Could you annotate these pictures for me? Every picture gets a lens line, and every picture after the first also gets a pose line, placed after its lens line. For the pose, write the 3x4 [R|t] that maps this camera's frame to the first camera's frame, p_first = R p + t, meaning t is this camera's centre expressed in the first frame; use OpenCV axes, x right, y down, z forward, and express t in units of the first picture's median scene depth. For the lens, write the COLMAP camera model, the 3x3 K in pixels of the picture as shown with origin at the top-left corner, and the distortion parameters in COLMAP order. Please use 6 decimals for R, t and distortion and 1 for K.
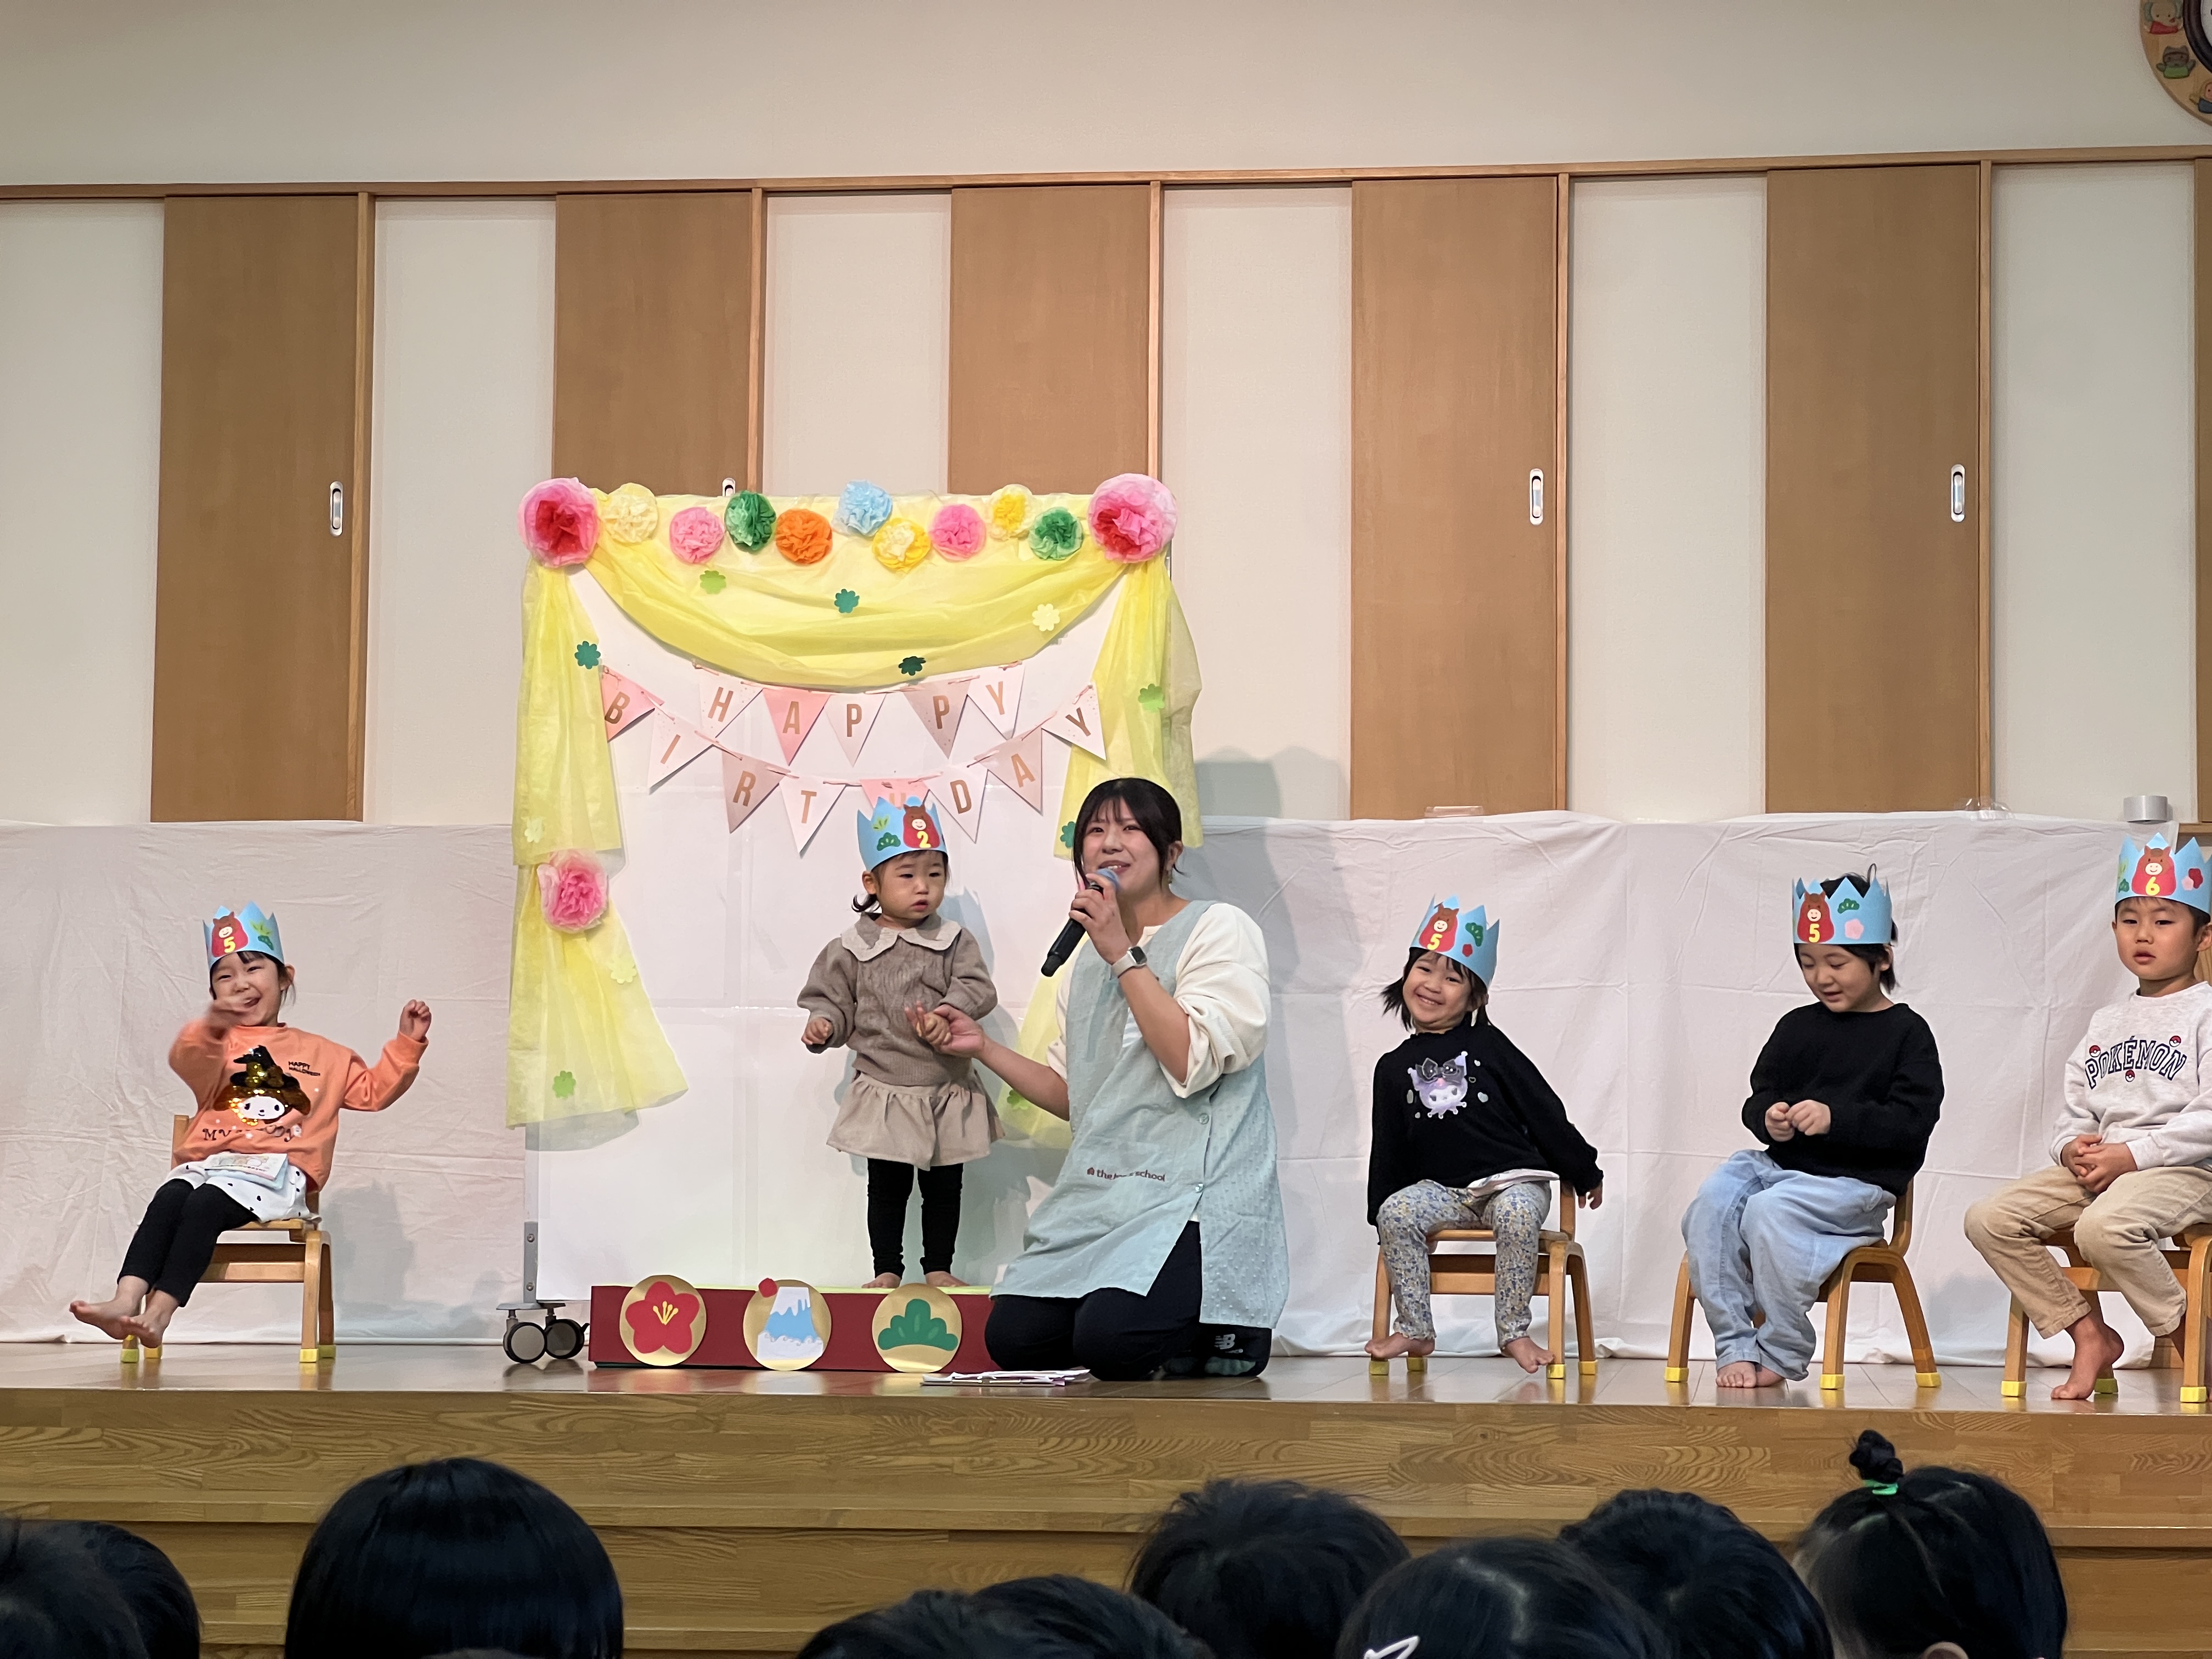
lens RADIAL K [[4991.4, 0, 1106.0], [0, 4991.4, 829.5], [0, 0, 1]] dist [-0.023412, 0.112056]
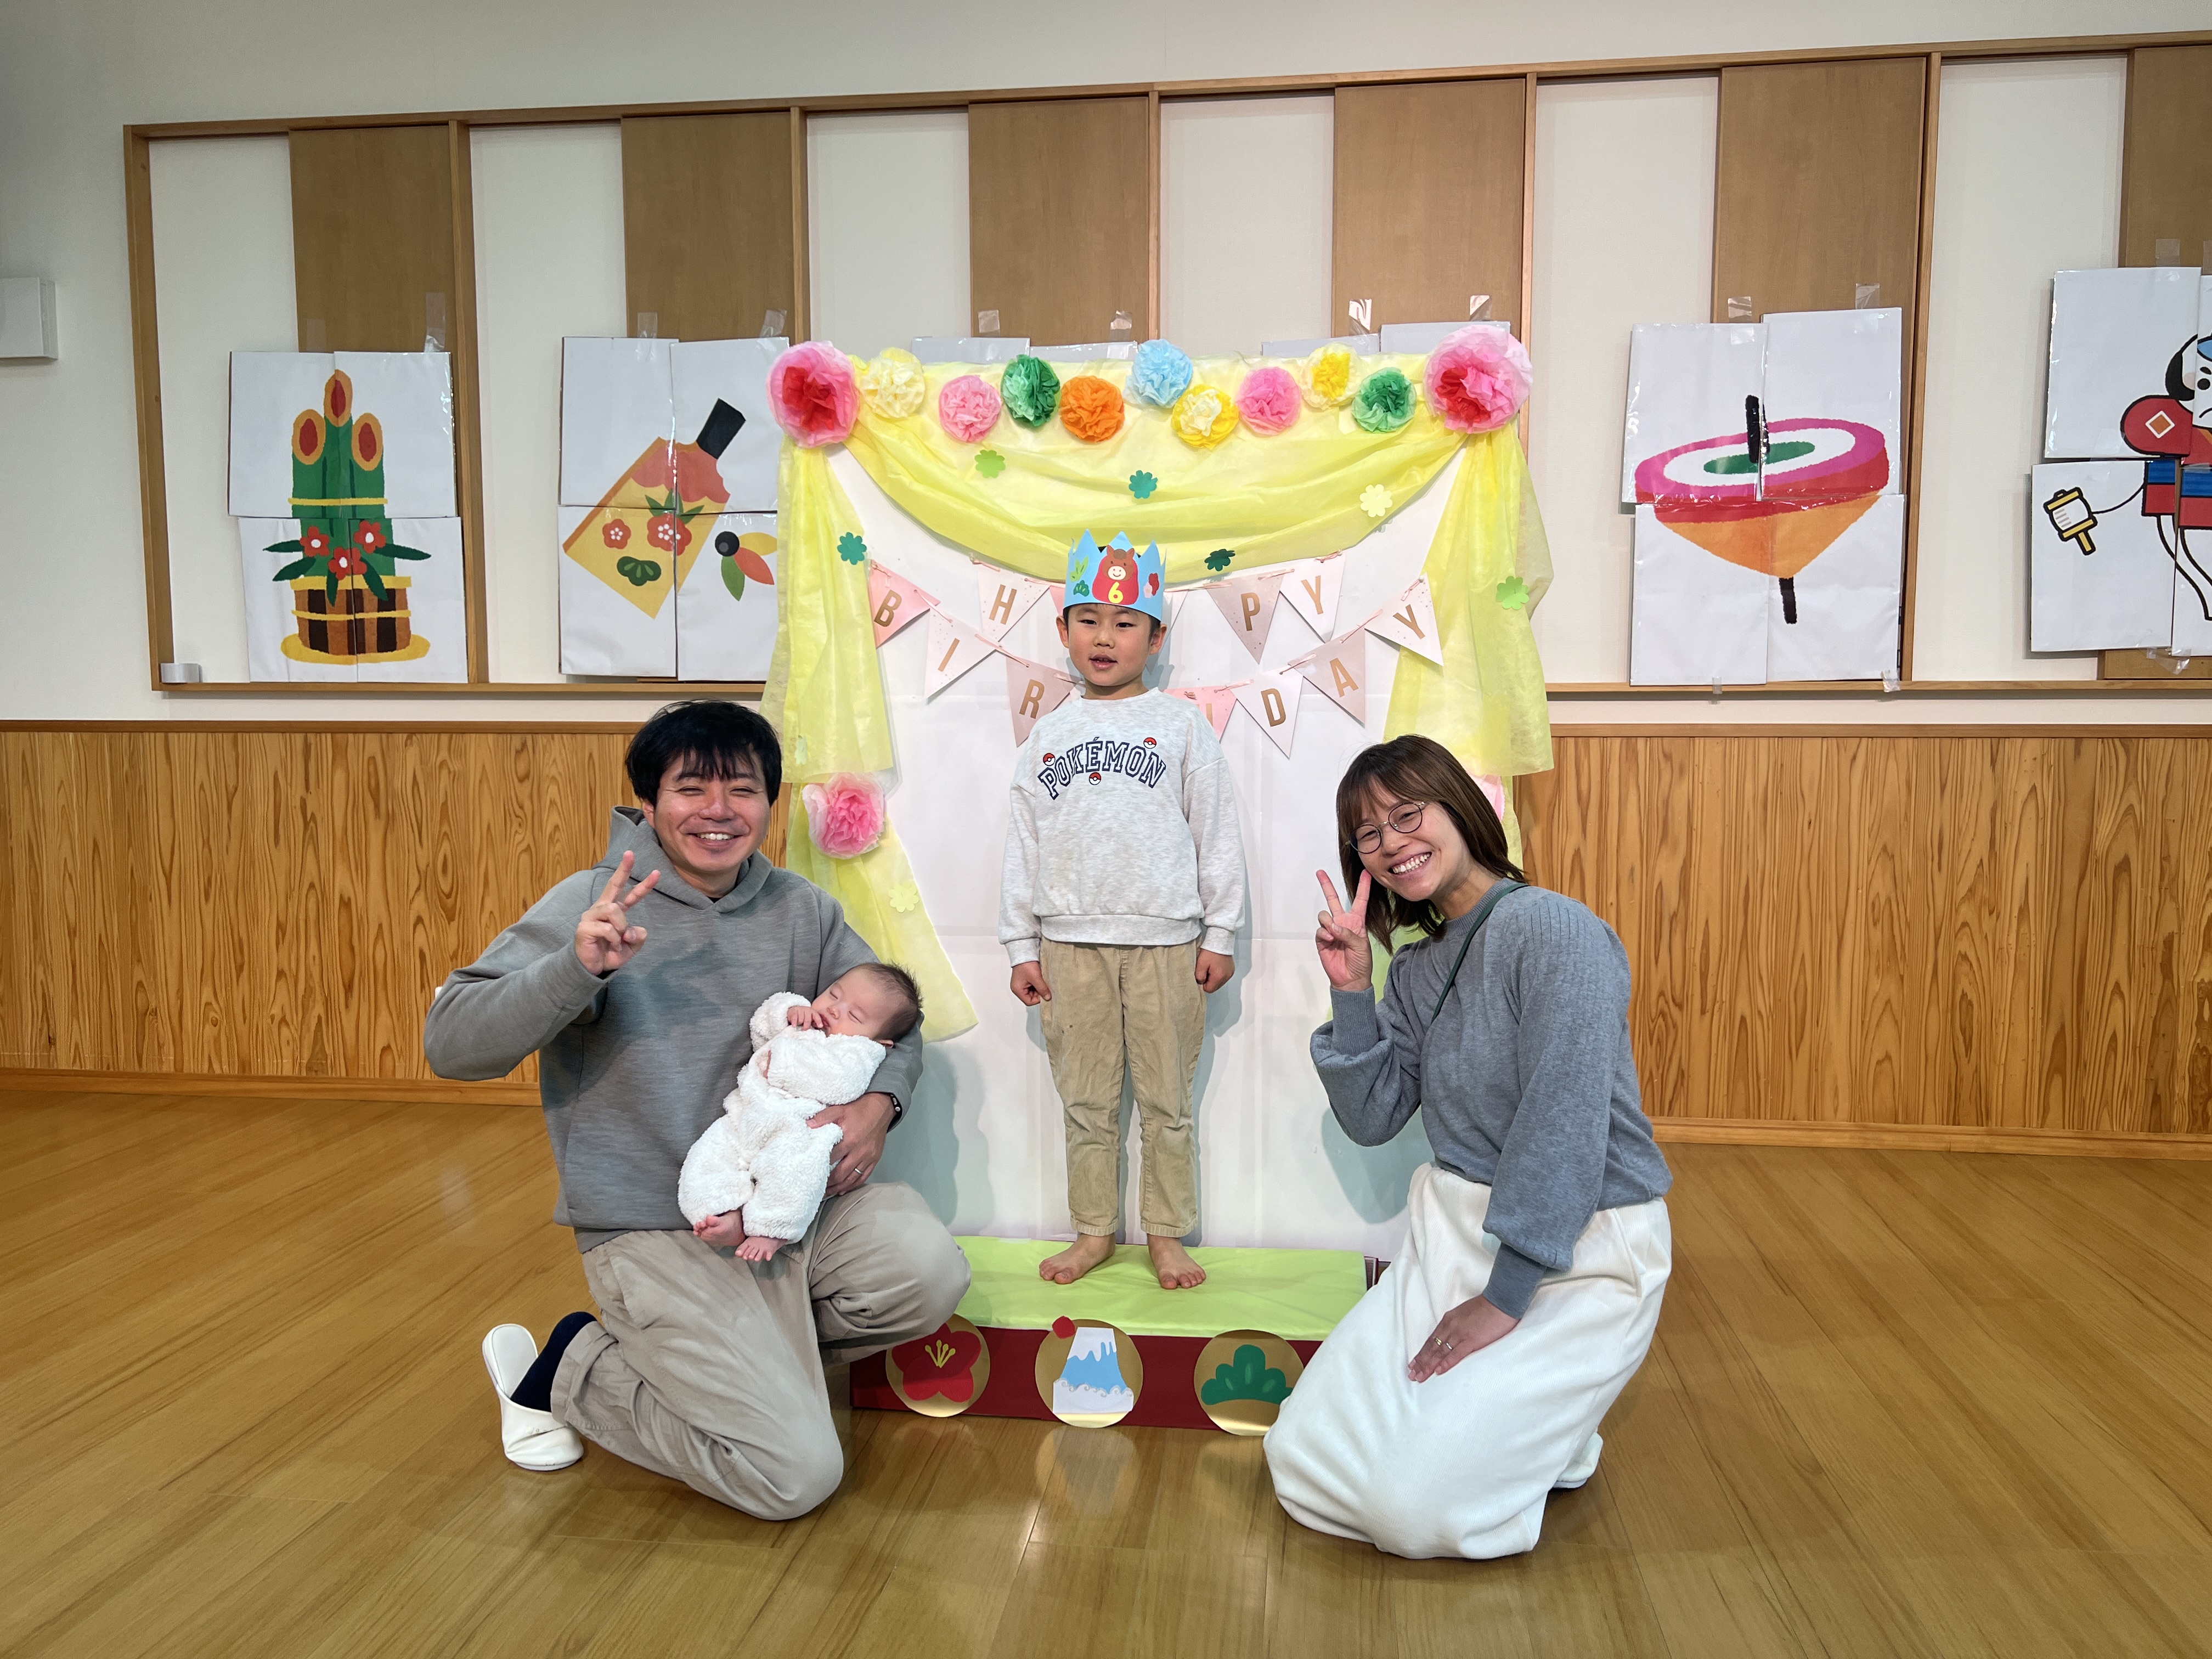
lens RADIAL K [[1626.1, 0, 1168.8], [0, 1626.1, 827.5], [0, 0, 1]] dist [0.095402, -0.131118]
pose [[0.999881, -0.007734, -0.013331, -0.043987], [0.009647, 0.988632, 0.150044, -0.029178], [0.012019, -0.150155, 0.988589, 0.706578]]
